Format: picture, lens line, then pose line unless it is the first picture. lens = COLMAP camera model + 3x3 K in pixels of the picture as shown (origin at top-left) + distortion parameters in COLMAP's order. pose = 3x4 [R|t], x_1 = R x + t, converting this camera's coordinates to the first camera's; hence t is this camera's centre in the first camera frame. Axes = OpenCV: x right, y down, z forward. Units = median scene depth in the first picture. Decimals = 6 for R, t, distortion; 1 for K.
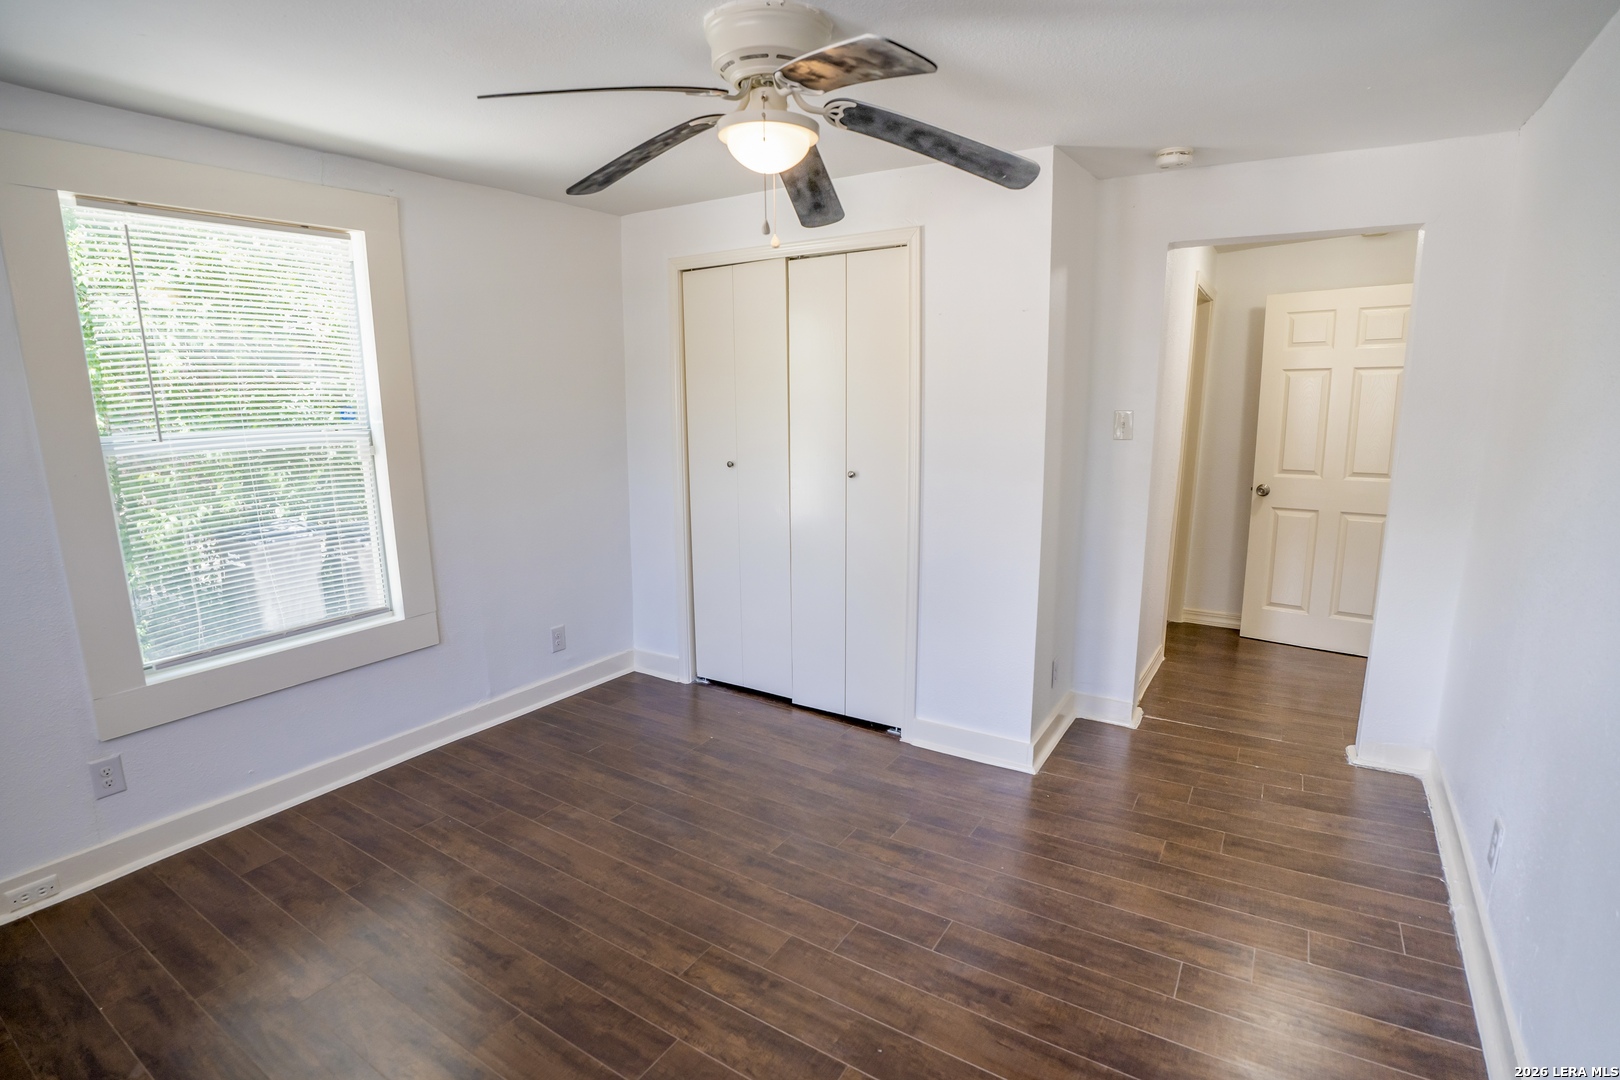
lens RADIAL K [[791.5, 0, 806.9], [0, 791.5, 533.0], [0, 0, 1]] dist [-0.028632, 0.000210]
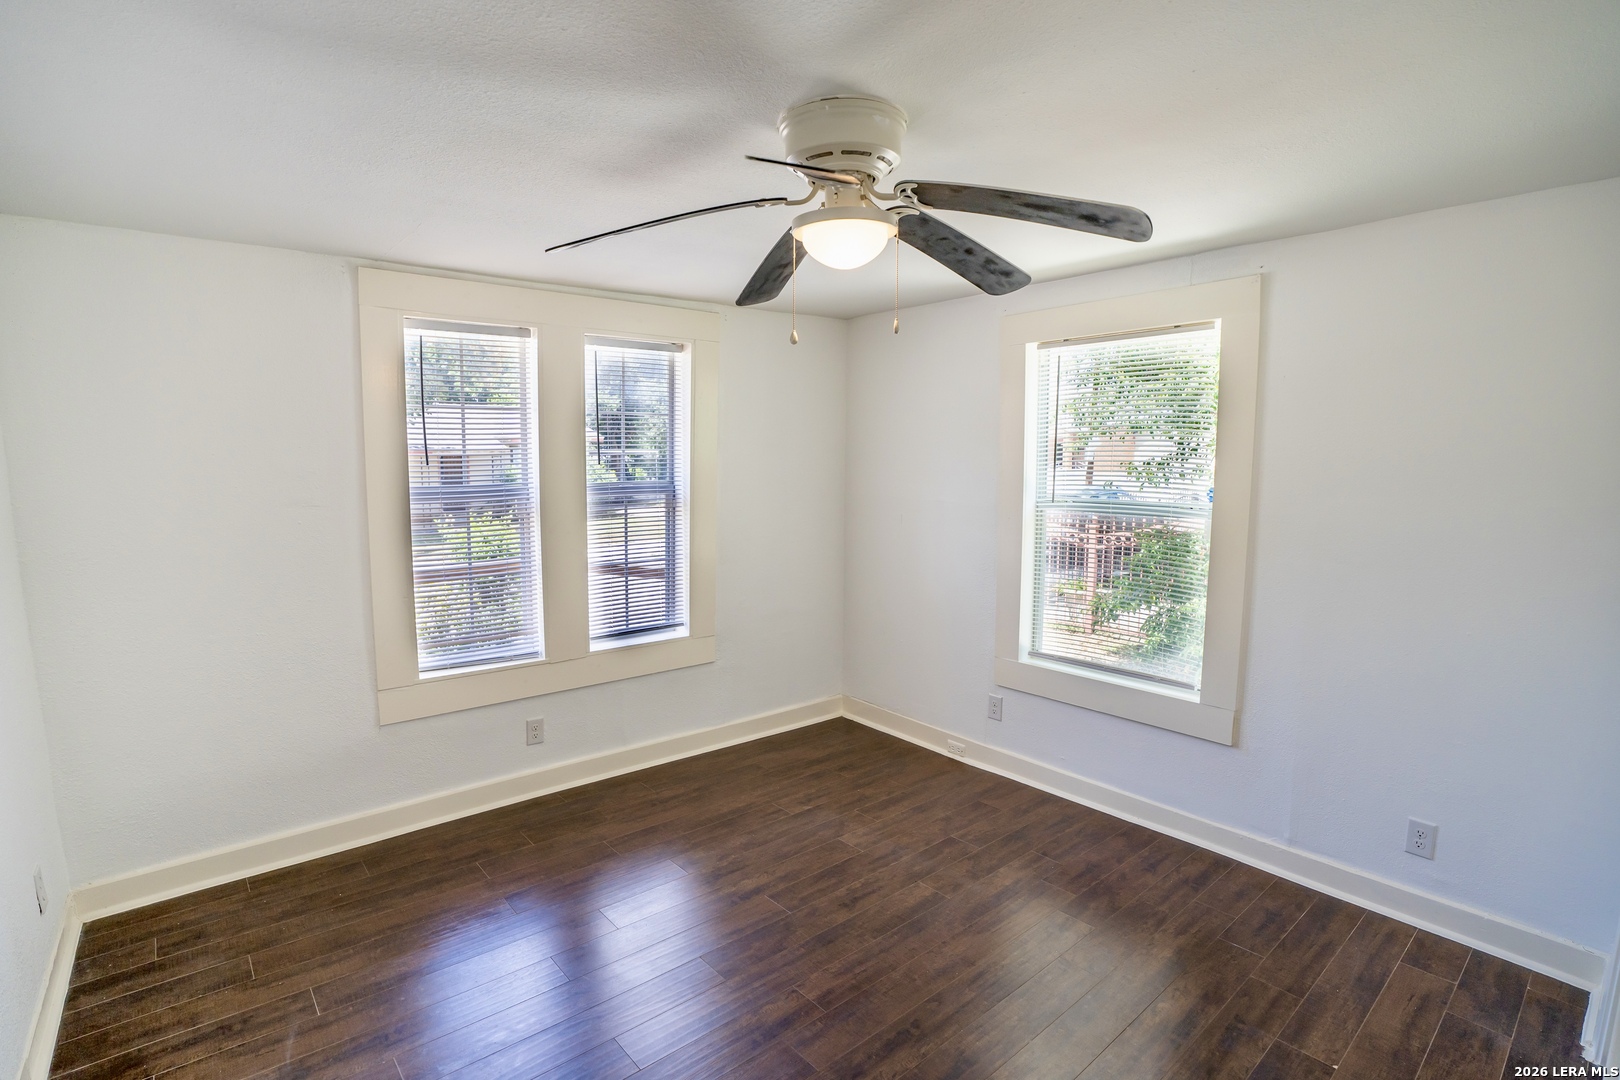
lens RADIAL K [[791.5, 0, 806.9], [0, 791.5, 533.0], [0, 0, 1]] dist [-0.028632, 0.000210]
pose [[-0.275186, 0.106548, -0.955469, 0.629809], [-0.170978, 0.972573, 0.157699, -0.196071], [0.946065, 0.206761, -0.249421, 0.856279]]
